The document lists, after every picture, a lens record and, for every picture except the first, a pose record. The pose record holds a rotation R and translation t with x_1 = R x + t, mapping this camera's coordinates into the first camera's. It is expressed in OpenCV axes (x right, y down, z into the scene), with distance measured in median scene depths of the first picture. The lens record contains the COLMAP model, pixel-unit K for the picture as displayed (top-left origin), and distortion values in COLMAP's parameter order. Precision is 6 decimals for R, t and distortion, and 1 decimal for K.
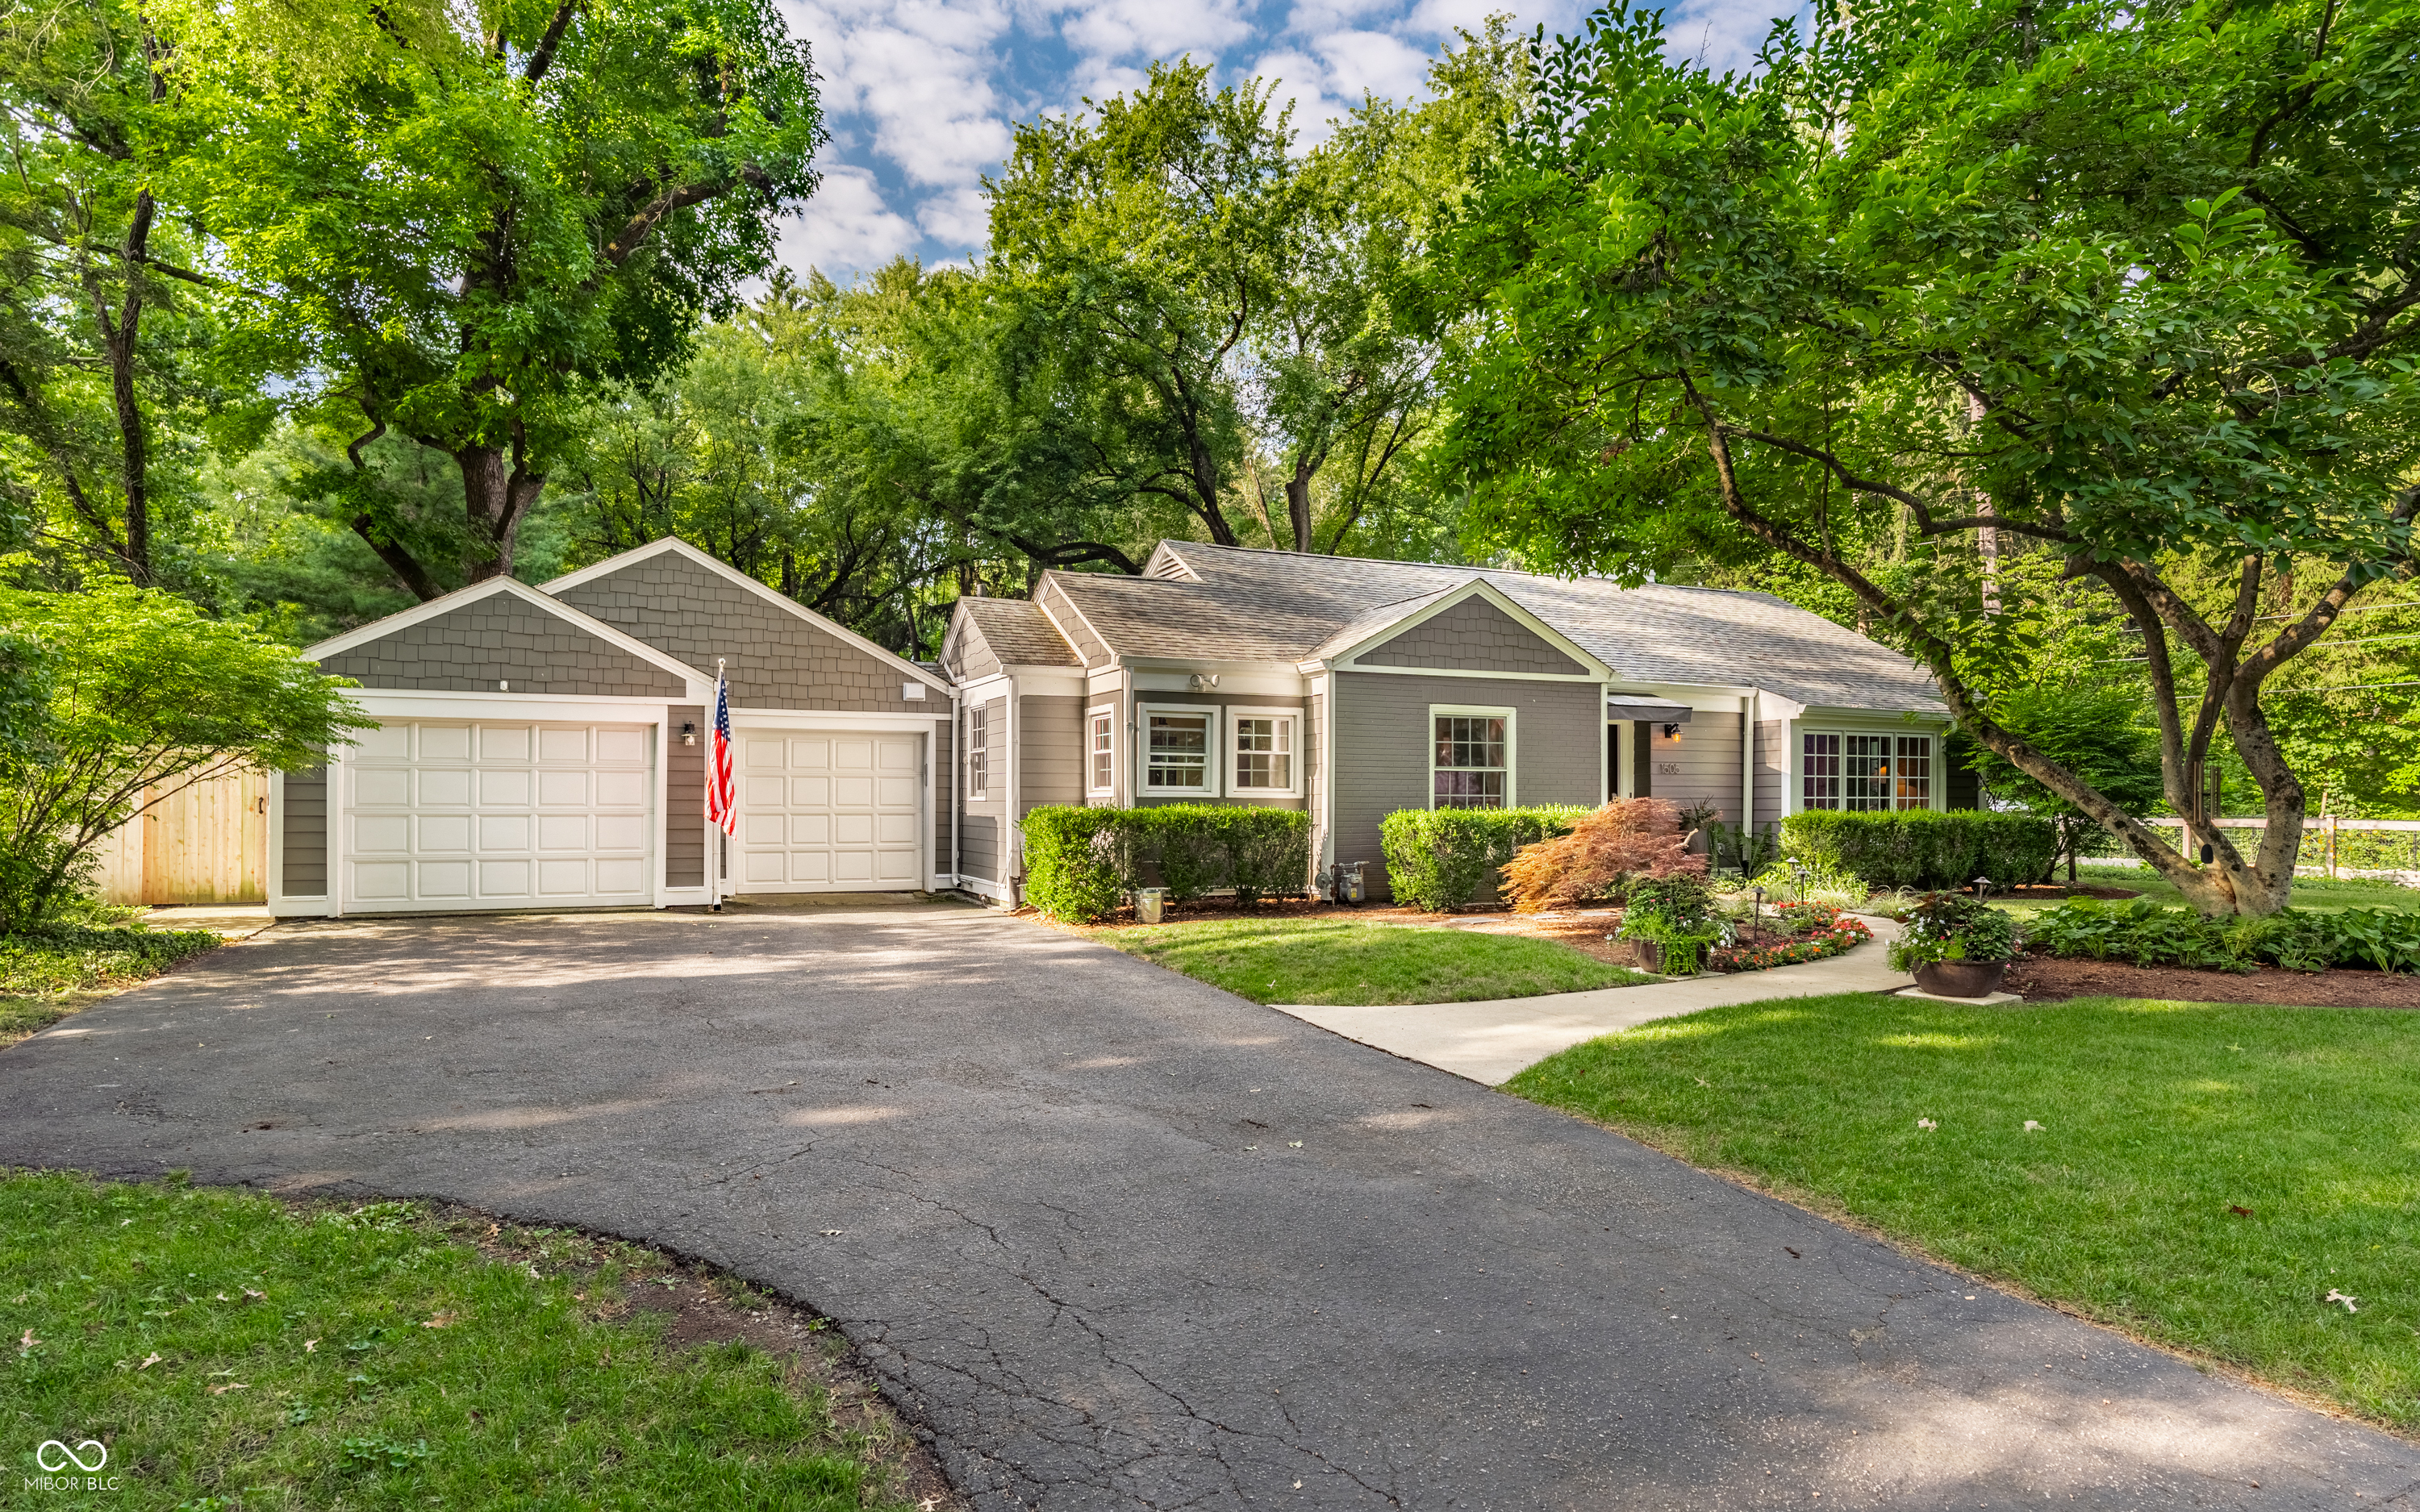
lens RADIAL K [[1468.3, 0, 1210.0], [0, 1468.3, 756.0], [0, 0, 1]] dist [0.002634, 0.000543]
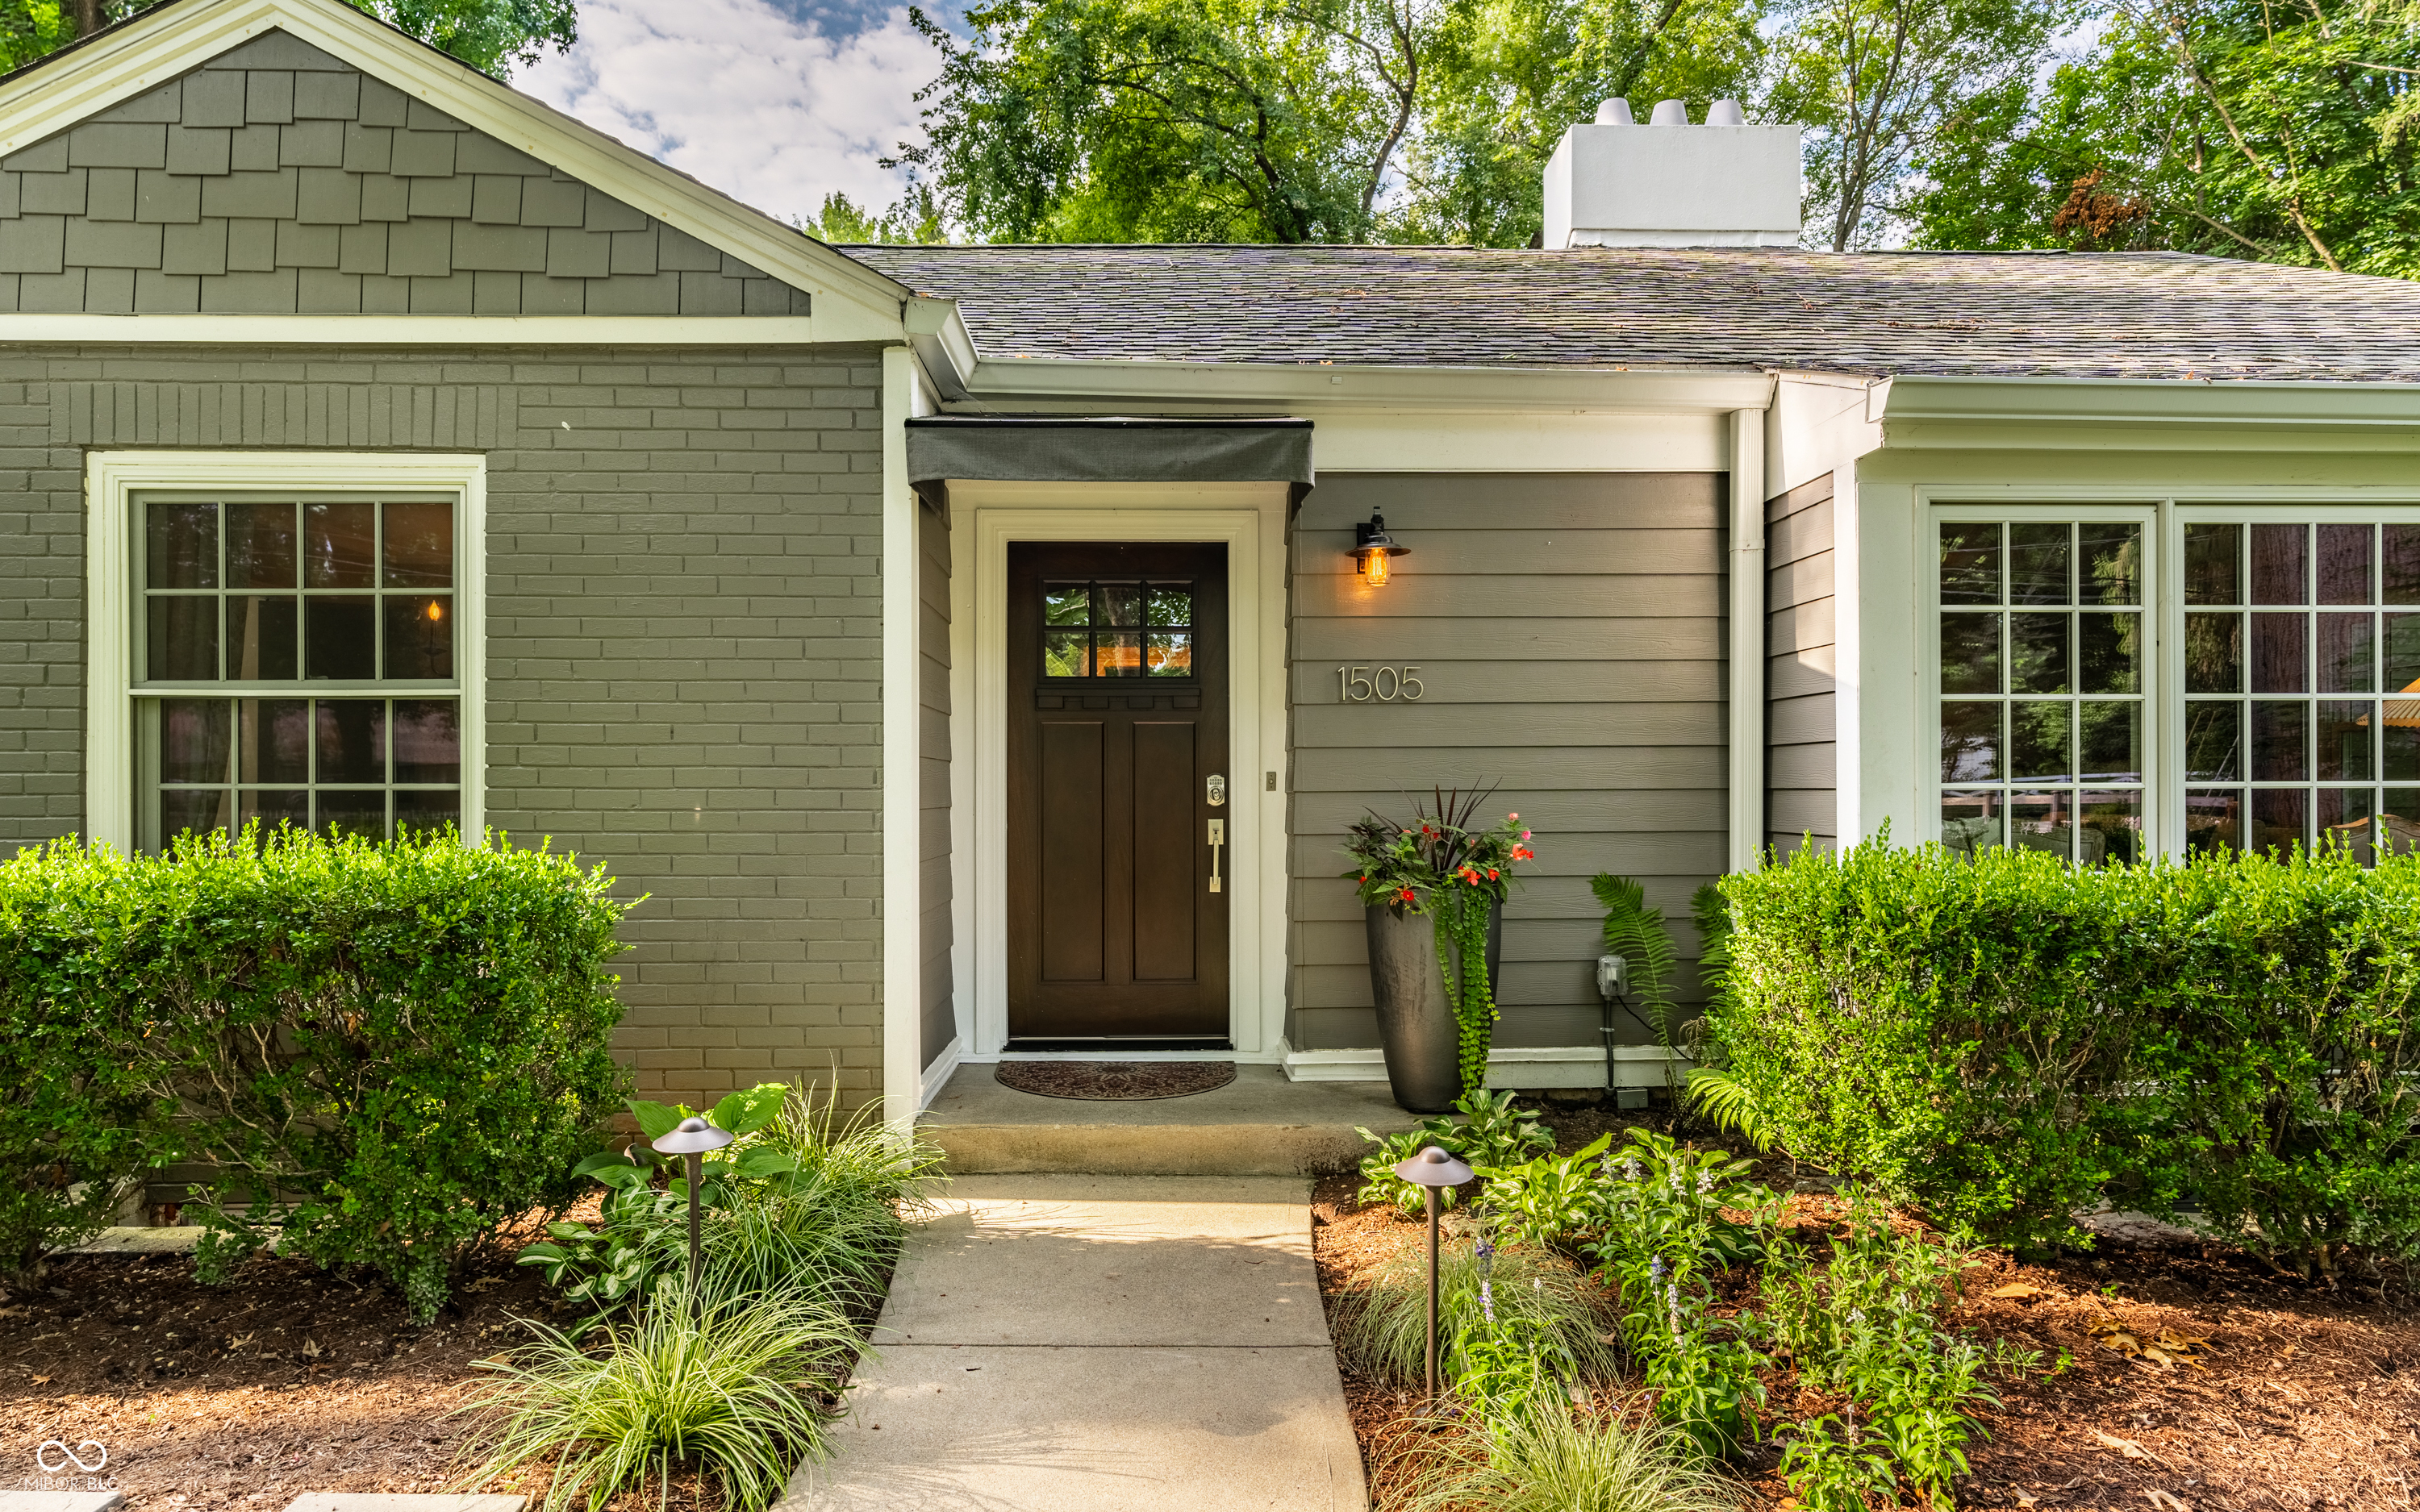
lens RADIAL K [[1468.3, 0, 1210.0], [0, 1468.3, 756.0], [0, 0, 1]] dist [0.002634, 0.000543]
pose [[0.917479, -0.018692, -0.397345, 0.431451], [0.017789, 0.999824, -0.005959, 0.024906], [0.397387, -0.001601, 0.917650, 0.811828]]
